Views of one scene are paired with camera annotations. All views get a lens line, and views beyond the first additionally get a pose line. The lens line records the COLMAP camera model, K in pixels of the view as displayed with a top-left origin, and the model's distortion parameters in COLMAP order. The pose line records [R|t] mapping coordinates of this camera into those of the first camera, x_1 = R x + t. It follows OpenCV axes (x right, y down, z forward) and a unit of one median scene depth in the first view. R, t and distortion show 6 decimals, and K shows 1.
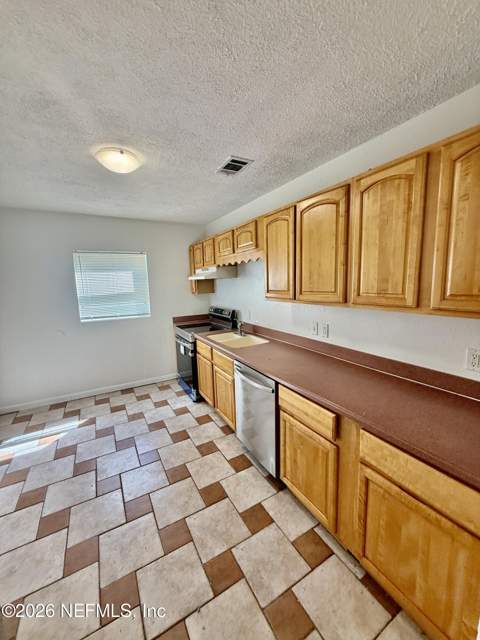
lens RADIAL K [[255.6, 0, 239.9], [0, 255.6, 317.8], [0, 0, 1]] dist [-0.000128, -0.000050]
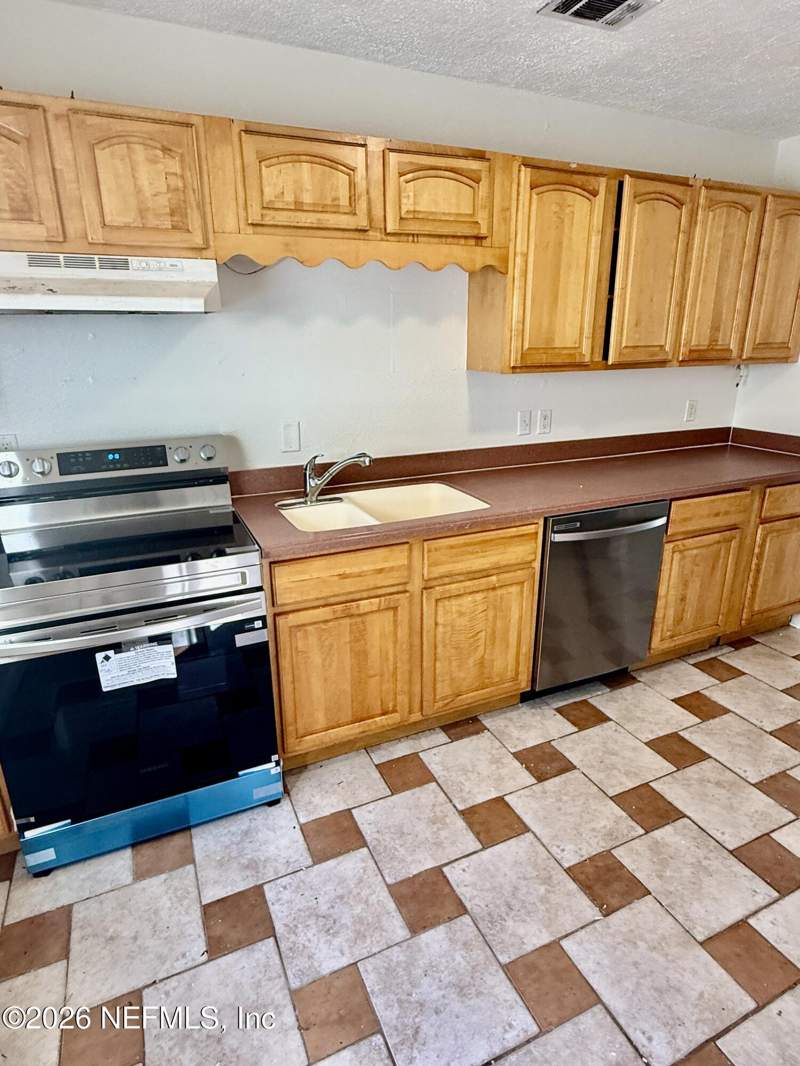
lens RADIAL K [[596.2, 0, 400.0], [0, 596.2, 533.0], [0, 0, 1]] dist [-0.000122, -0.000122]
pose [[0.082824, -0.276588, 0.957413, -1.171581], [0.143716, 0.953986, 0.263165, -0.122868], [-0.986147, 0.115800, 0.118763, 1.351214]]
